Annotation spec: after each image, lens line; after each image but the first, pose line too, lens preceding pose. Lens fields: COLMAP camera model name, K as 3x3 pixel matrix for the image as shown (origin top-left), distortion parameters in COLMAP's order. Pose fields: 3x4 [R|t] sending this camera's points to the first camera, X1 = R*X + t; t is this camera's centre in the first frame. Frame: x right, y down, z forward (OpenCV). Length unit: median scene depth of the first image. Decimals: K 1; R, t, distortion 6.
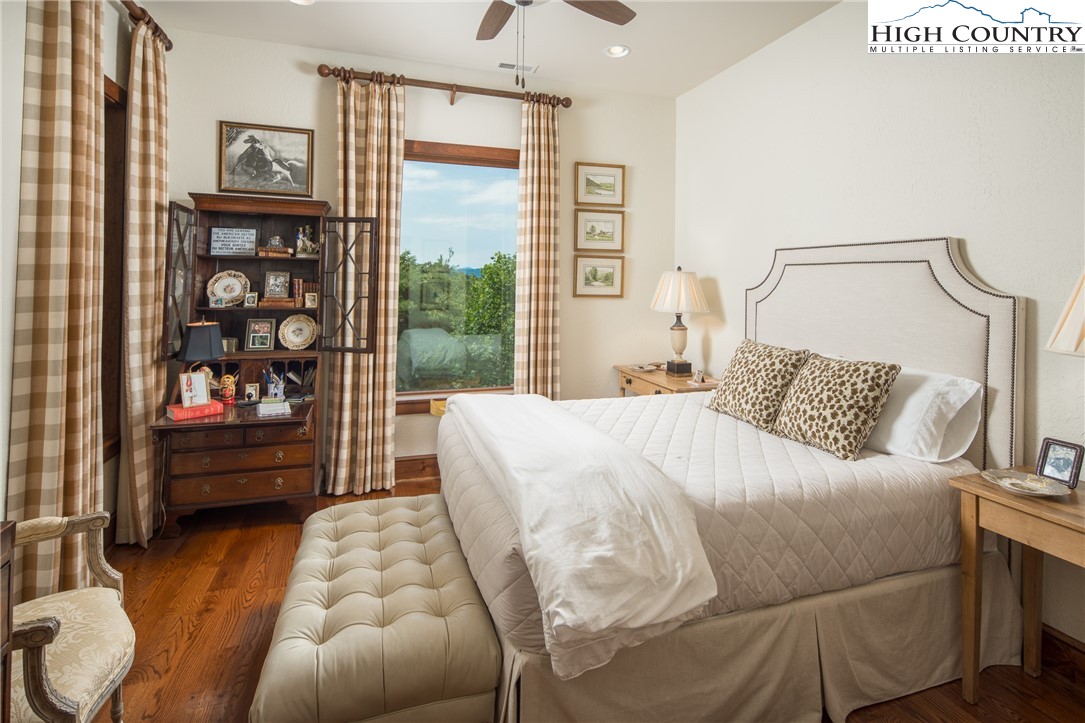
lens RADIAL K [[521.0, 0, 540.2], [0, 521.0, 273.1], [0, 0, 1]] dist [0.001110, -0.000524]
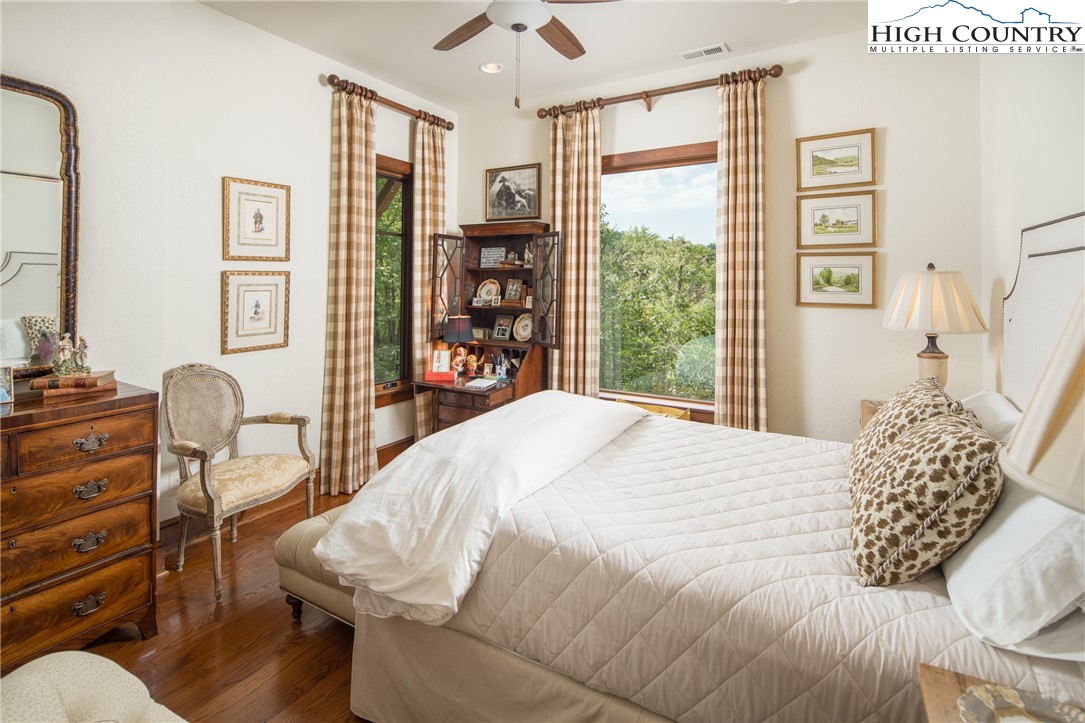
lens RADIAL K [[521.0, 0, 540.2], [0, 521.0, 273.1], [0, 0, 1]] dist [0.001110, -0.000524]
pose [[0.661829, -0.022369, -0.749321, 0.488861], [0.014023, 0.999749, -0.017459, 0.004911], [0.749524, 0.001047, 0.661977, 0.196081]]
